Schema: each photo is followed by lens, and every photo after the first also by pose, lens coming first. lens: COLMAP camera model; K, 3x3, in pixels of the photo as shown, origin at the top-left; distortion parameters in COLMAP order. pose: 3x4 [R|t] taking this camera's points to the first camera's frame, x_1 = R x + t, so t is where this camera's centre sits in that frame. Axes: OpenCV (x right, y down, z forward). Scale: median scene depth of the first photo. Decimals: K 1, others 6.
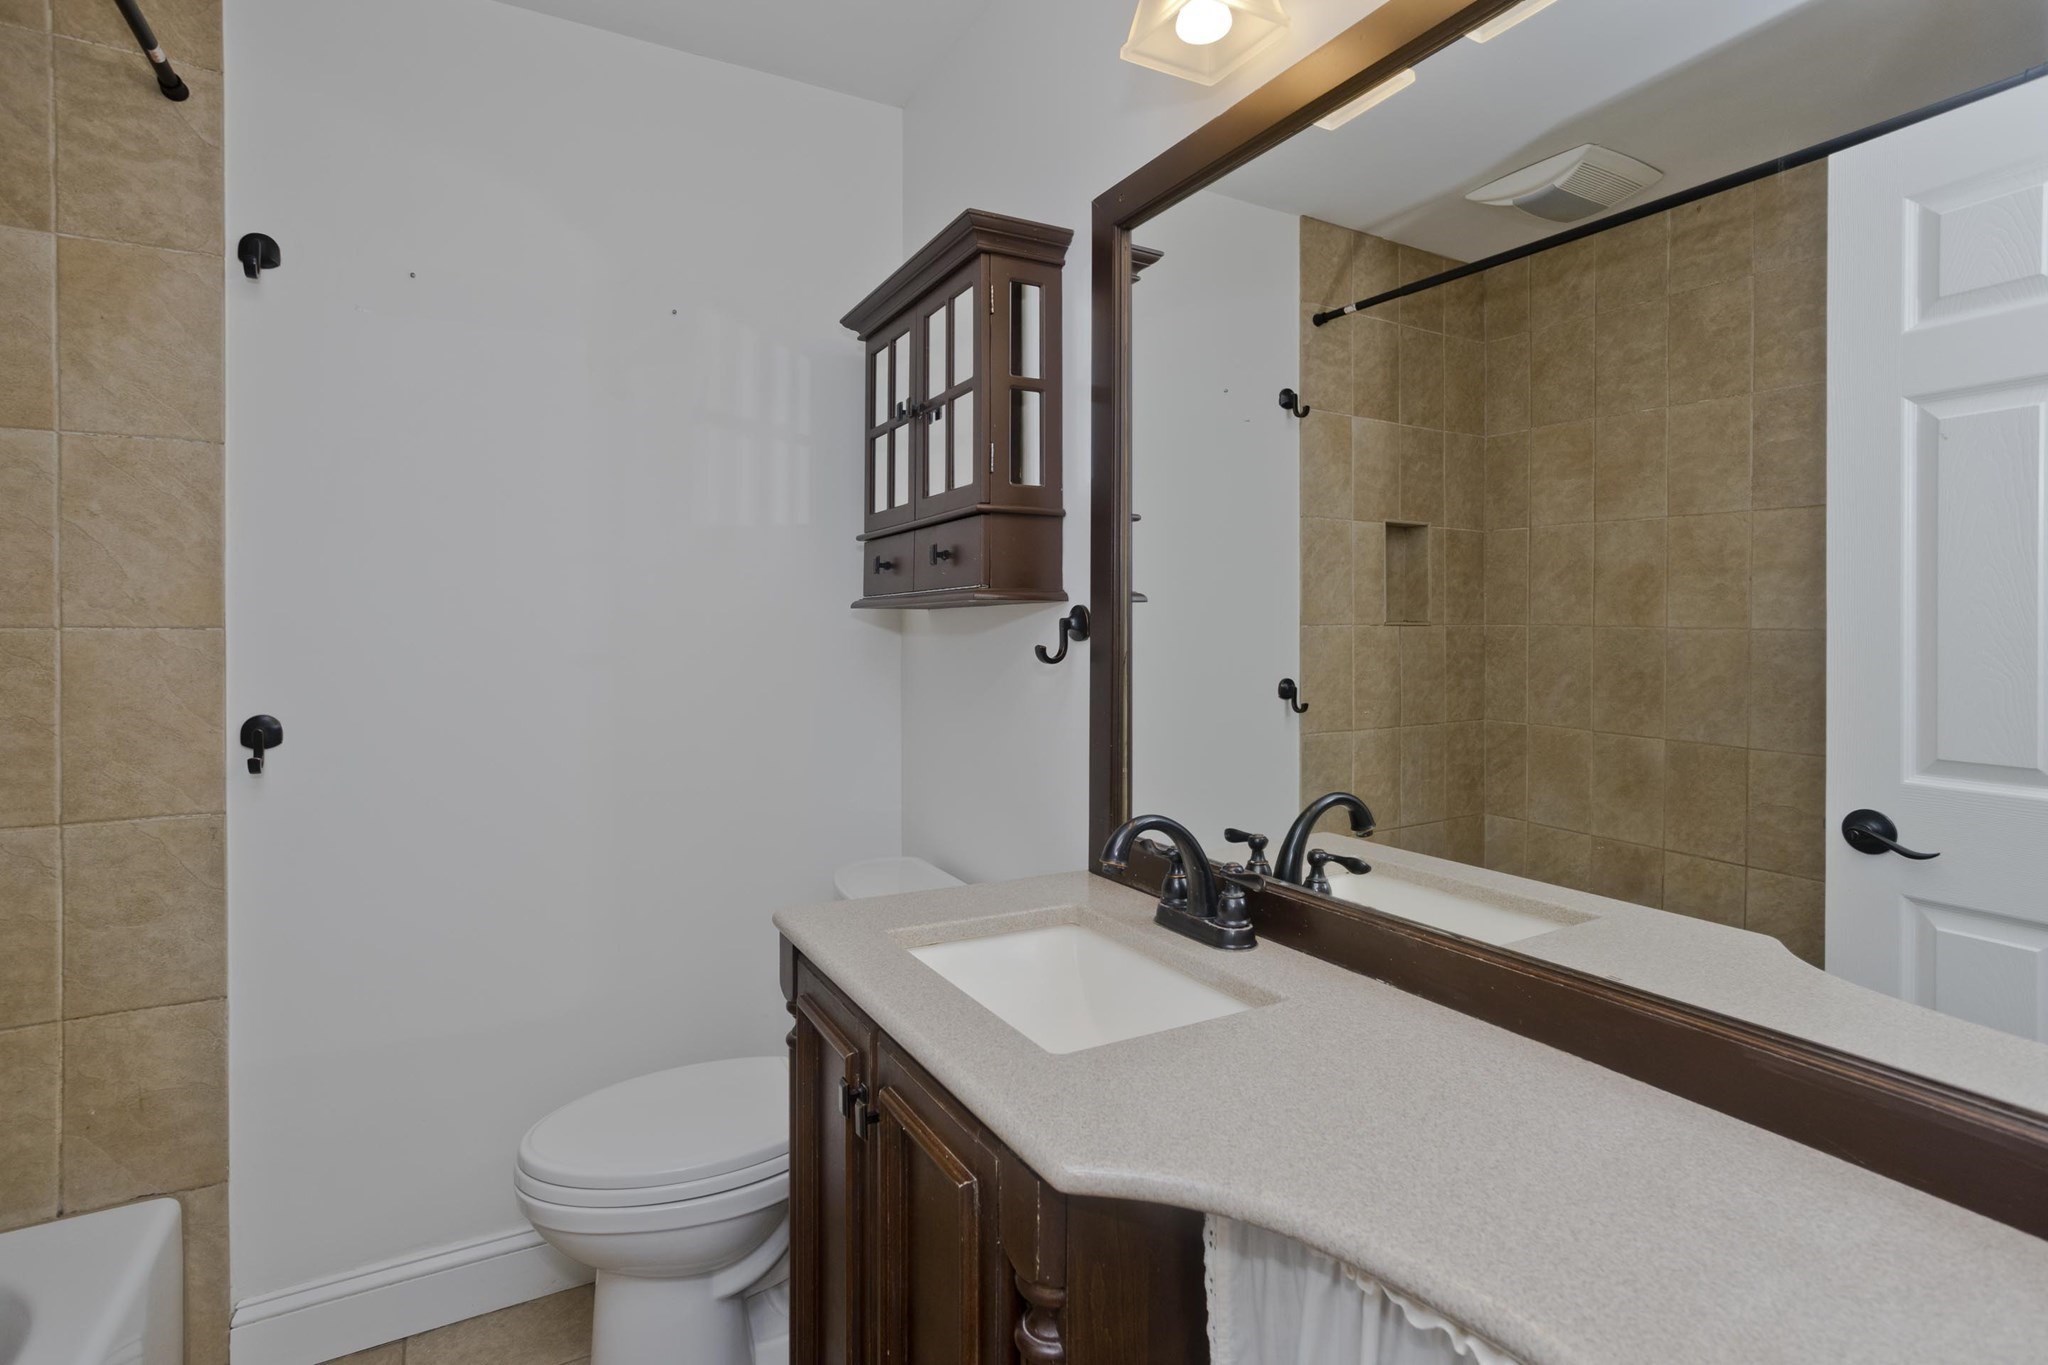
lens RADIAL K [[997.6, 0, 1026.2], [0, 997.6, 668.6], [0, 0, 1]] dist [-0.053874, 0.028199]
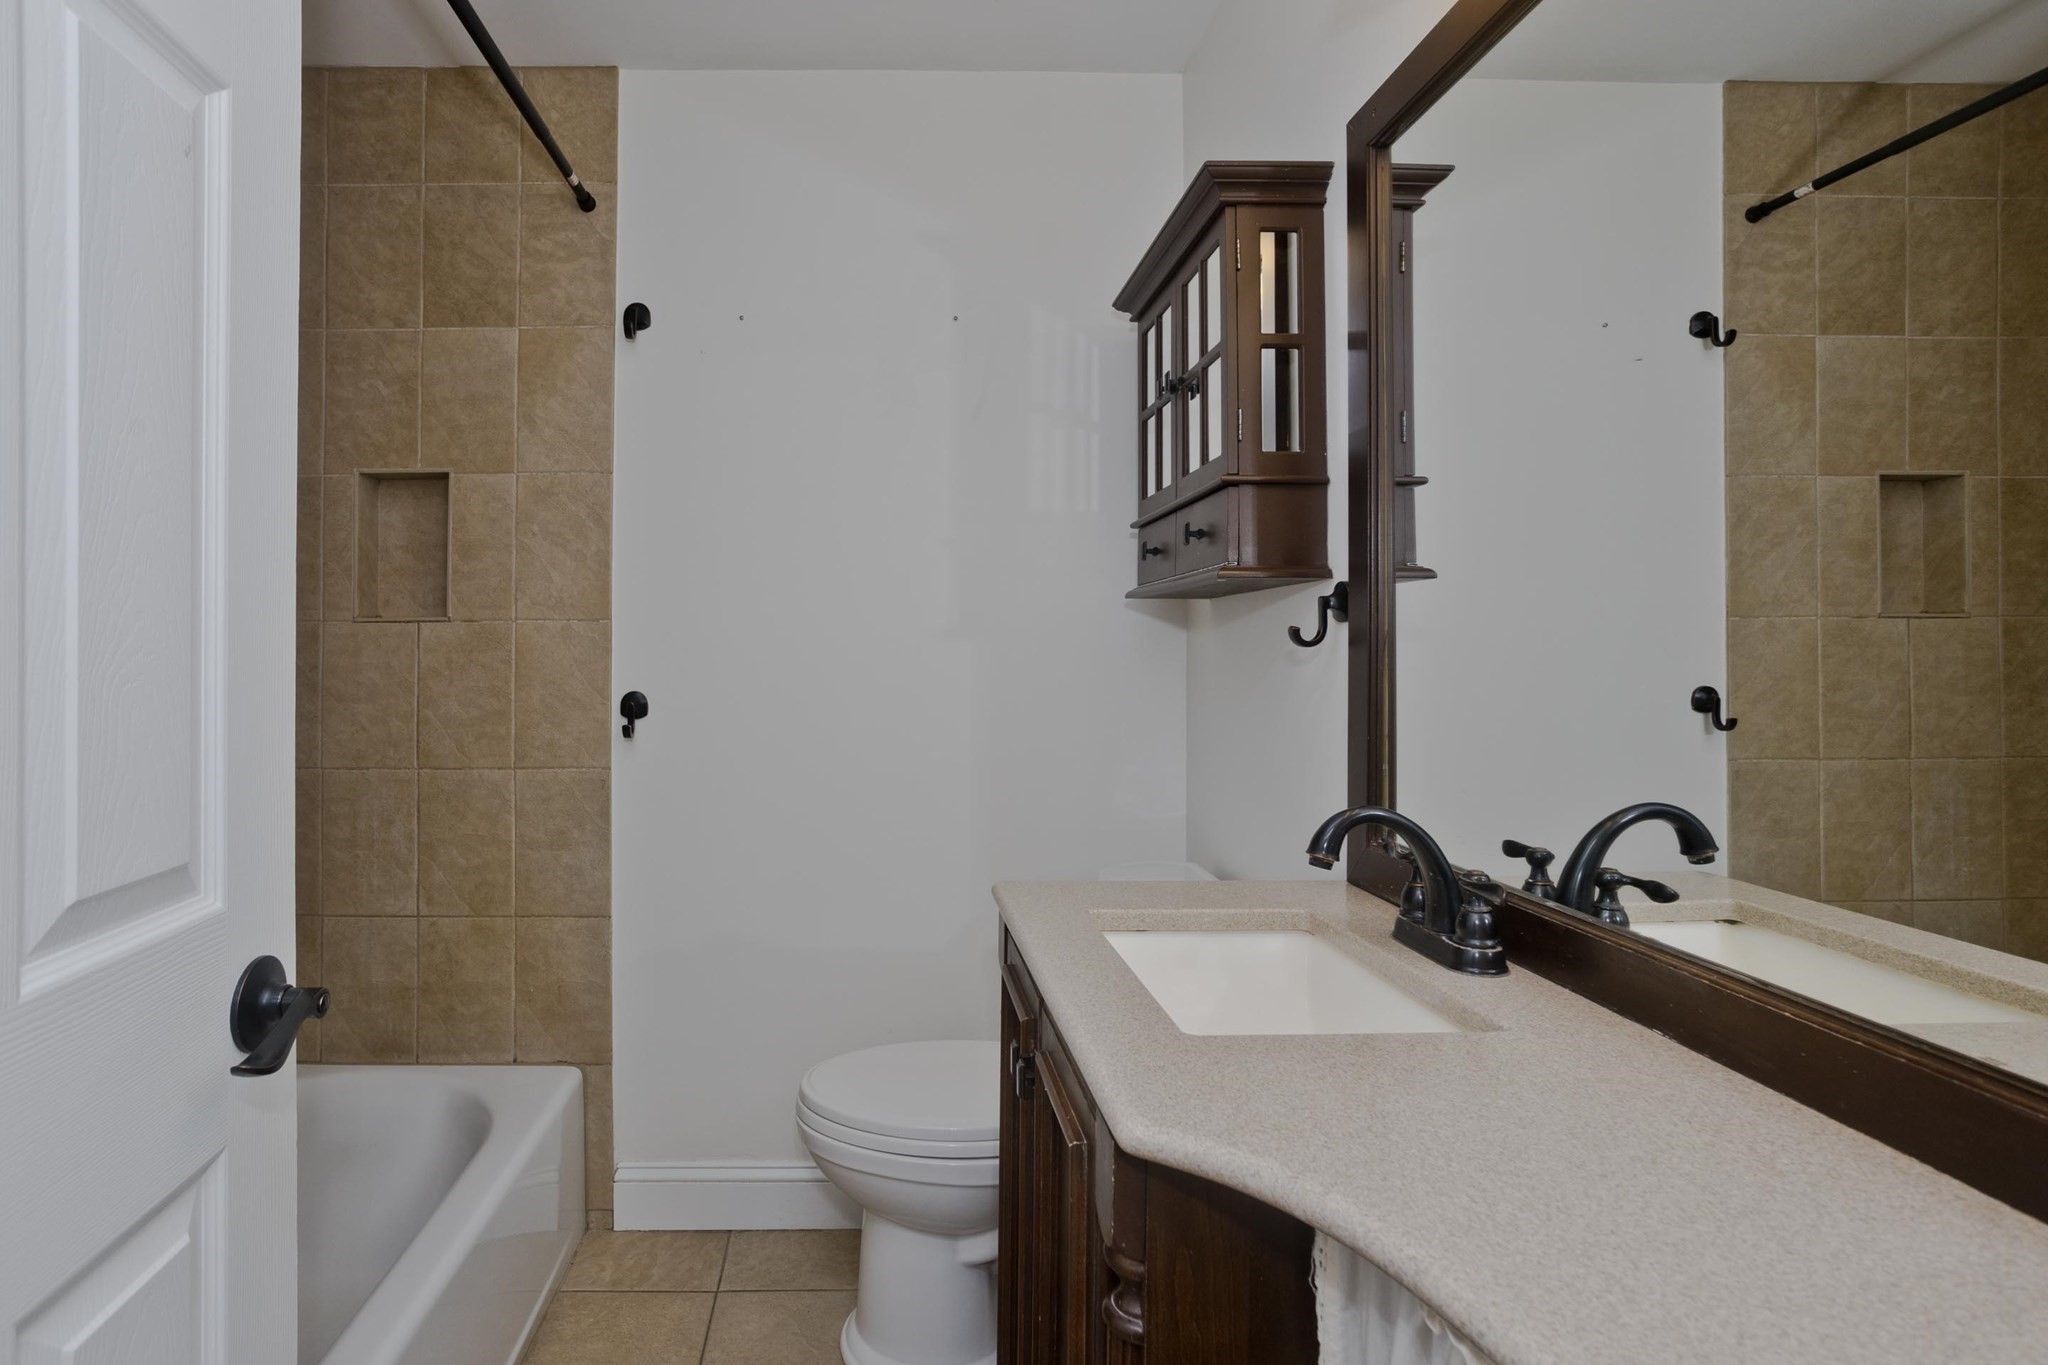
lens RADIAL K [[1031.6, 0, 874.5], [0, 1031.6, 677.9], [0, 0, 1]] dist [-0.050709, 0.020083]
pose [[0.877946, 0.016322, -0.478481, 0.113213], [-0.019793, 0.999802, -0.002213, 0.029907], [0.478350, 0.011413, 0.878095, 0.001314]]
